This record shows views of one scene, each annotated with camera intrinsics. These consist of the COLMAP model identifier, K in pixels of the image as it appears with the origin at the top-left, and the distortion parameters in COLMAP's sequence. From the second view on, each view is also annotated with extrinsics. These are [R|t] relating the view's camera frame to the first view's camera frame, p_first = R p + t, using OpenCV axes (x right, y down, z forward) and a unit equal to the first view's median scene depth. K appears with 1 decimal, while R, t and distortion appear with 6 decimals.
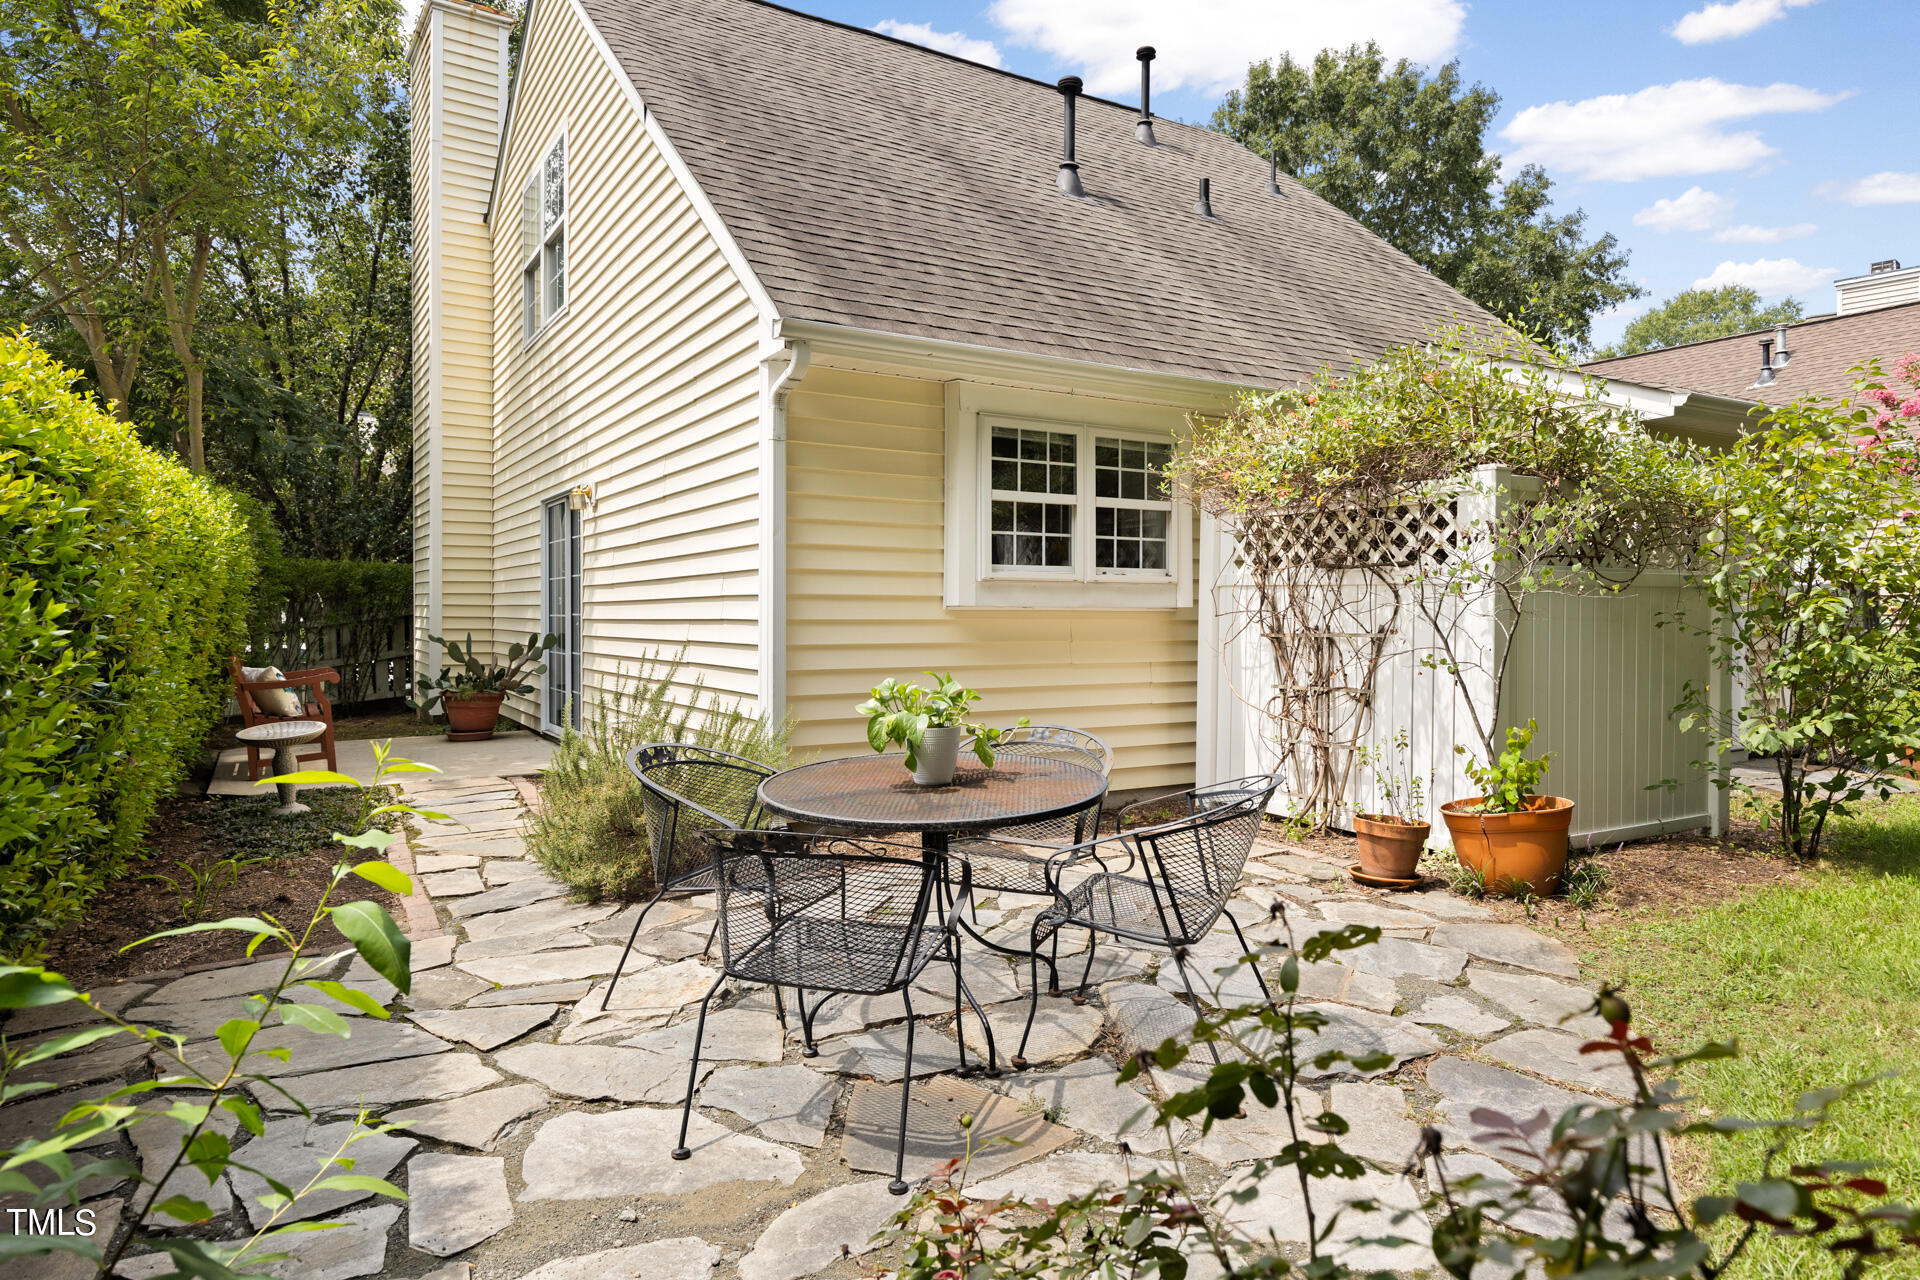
lens RADIAL K [[1169.8, 0, 956.1], [0, 1169.8, 631.3], [0, 0, 1]] dist [0.006890, 0.001319]
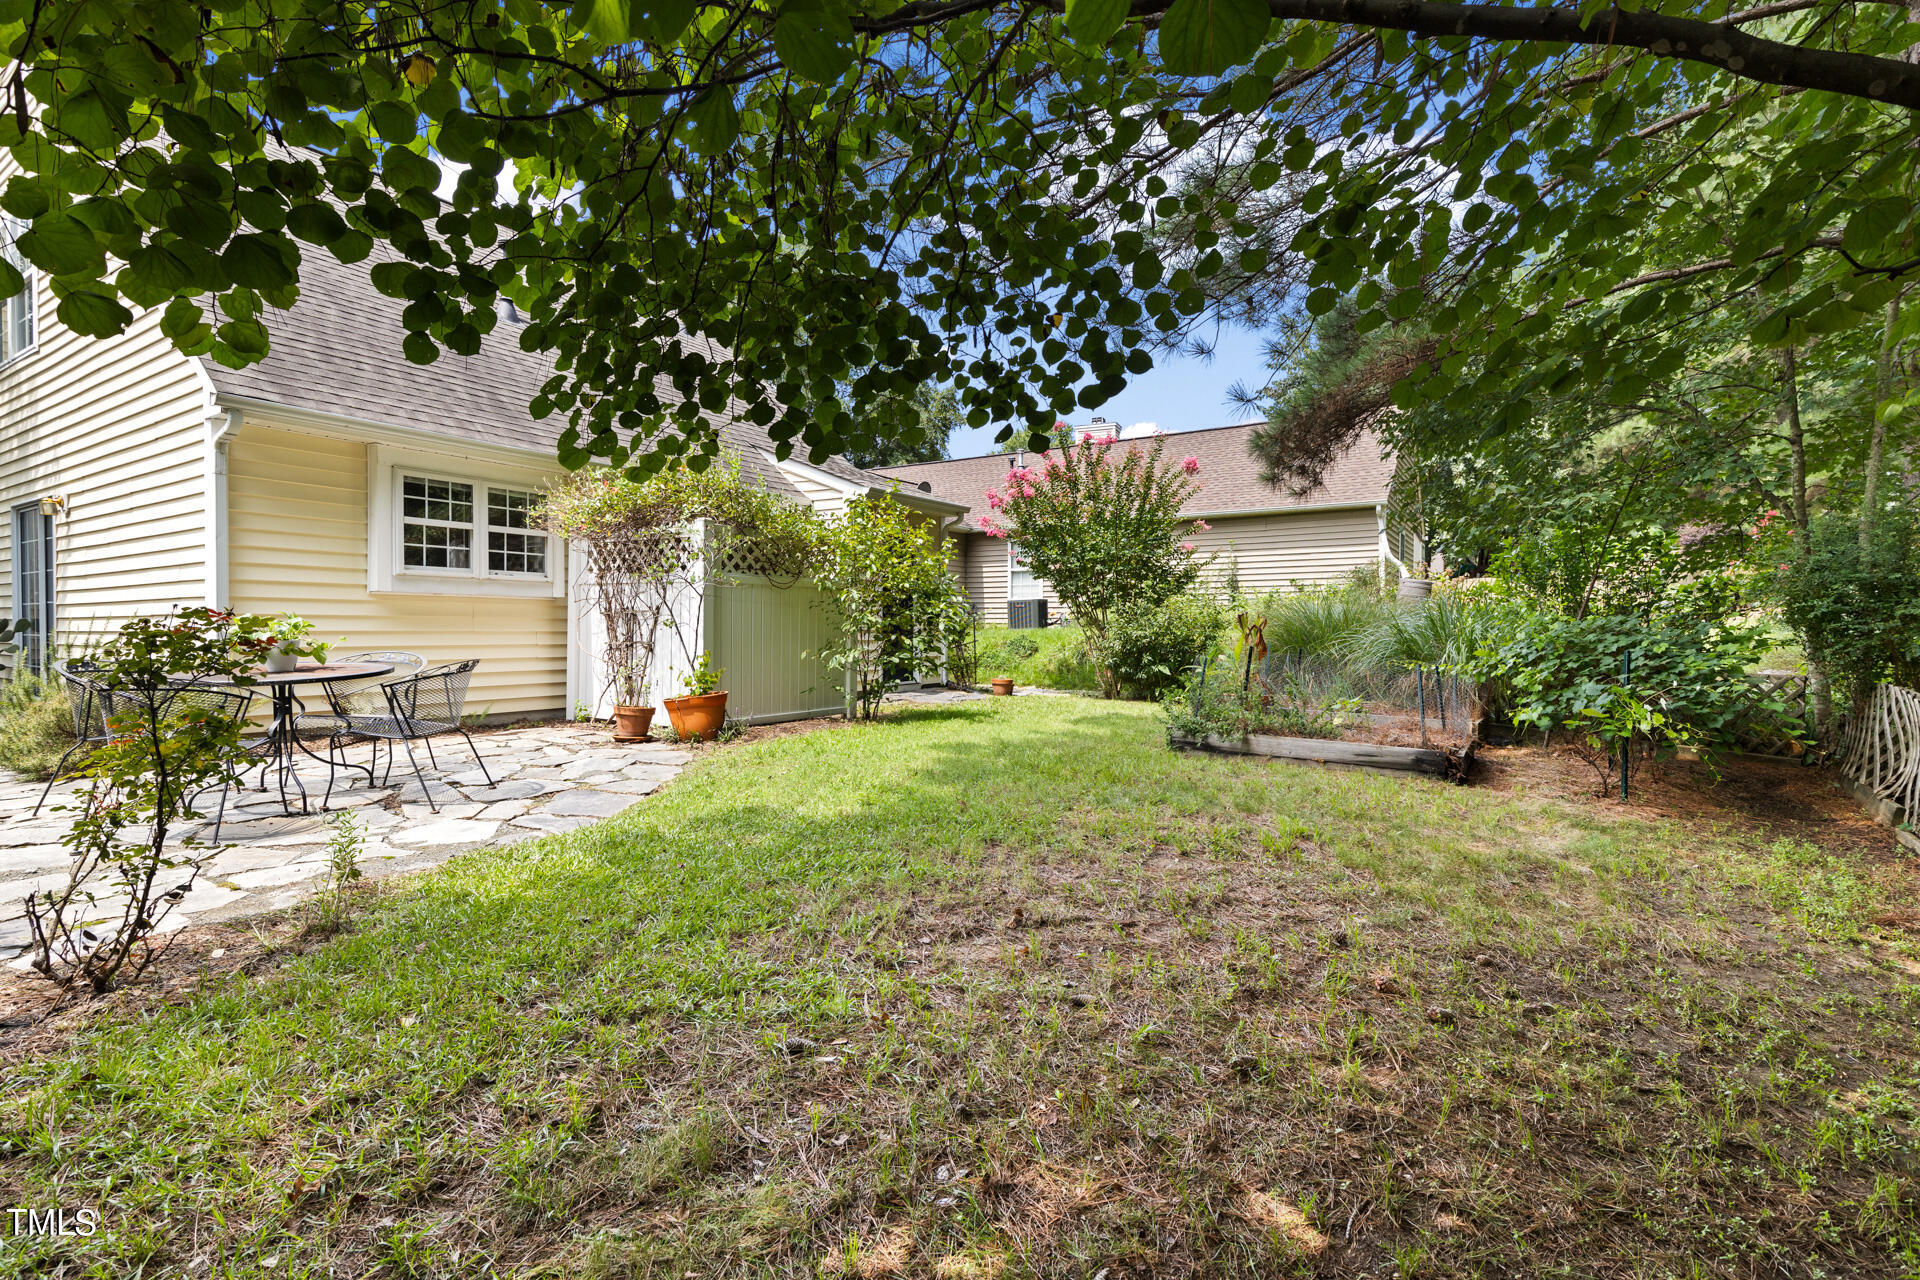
lens RADIAL K [[865.9, 0, 969.5], [0, 865.9, 644.5], [0, 0, 1]] dist [-0.010542, 0.001246]
pose [[0.883907, -0.009187, 0.467572, 0.151635], [0.005696, 0.999944, 0.008878, 0.040566], [-0.467628, -0.005184, 0.883910, -0.342719]]
